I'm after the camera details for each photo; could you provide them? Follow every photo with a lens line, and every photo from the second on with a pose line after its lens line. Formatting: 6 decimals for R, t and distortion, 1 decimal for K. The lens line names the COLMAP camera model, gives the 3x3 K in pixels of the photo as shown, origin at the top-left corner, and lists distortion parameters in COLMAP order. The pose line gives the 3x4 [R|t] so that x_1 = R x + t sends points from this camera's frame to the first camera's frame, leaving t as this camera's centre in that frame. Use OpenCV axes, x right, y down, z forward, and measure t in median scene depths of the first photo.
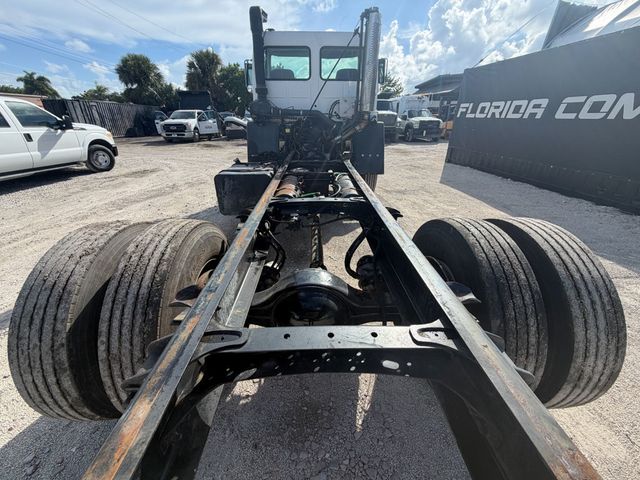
lens RADIAL K [[256.4, 0, 318.8], [0, 256.4, 239.4], [0, 0, 1]] dist [-0.000216, 0.000090]
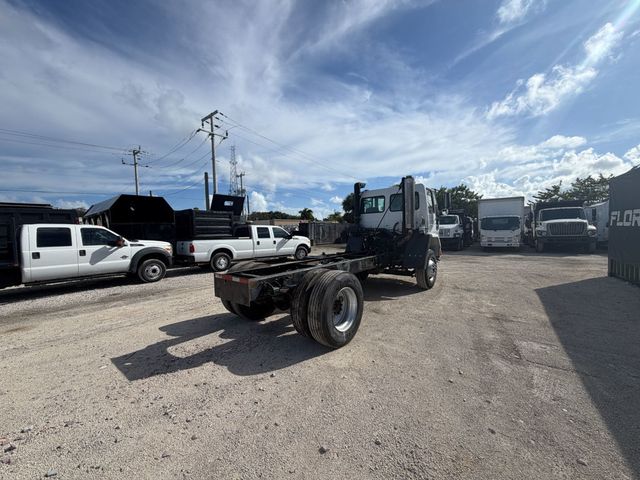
lens RADIAL K [[254.3, 0, 321.1], [0, 254.3, 240.6], [0, 0, 1]] dist [-0.001552, -0.000267]
pose [[0.752469, 0.004109, -0.658615, 0.431438], [-0.258342, 0.921685, -0.289407, 0.081064], [0.605846, 0.387918, 0.694601, -0.193406]]
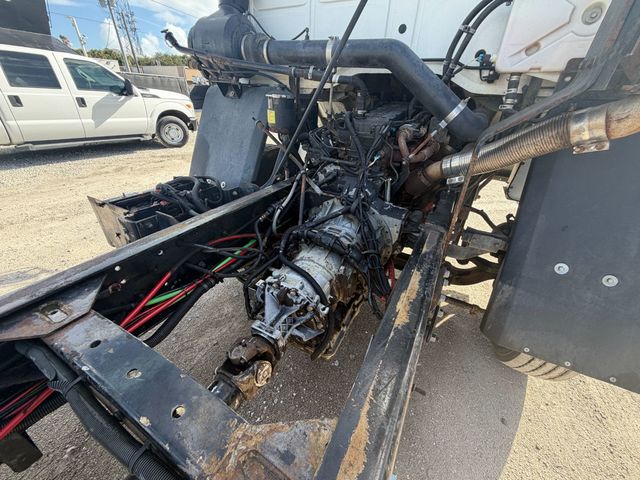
lens RADIAL K [[254.3, 0, 321.1], [0, 254.3, 240.6], [0, 0, 1]] dist [-0.001552, -0.000267]
pose [[0.868993, 0.275020, -0.411357, 0.048181], [-0.246787, 0.961430, 0.121444, -0.190005], [0.428890, -0.004016, 0.903348, 0.428673]]
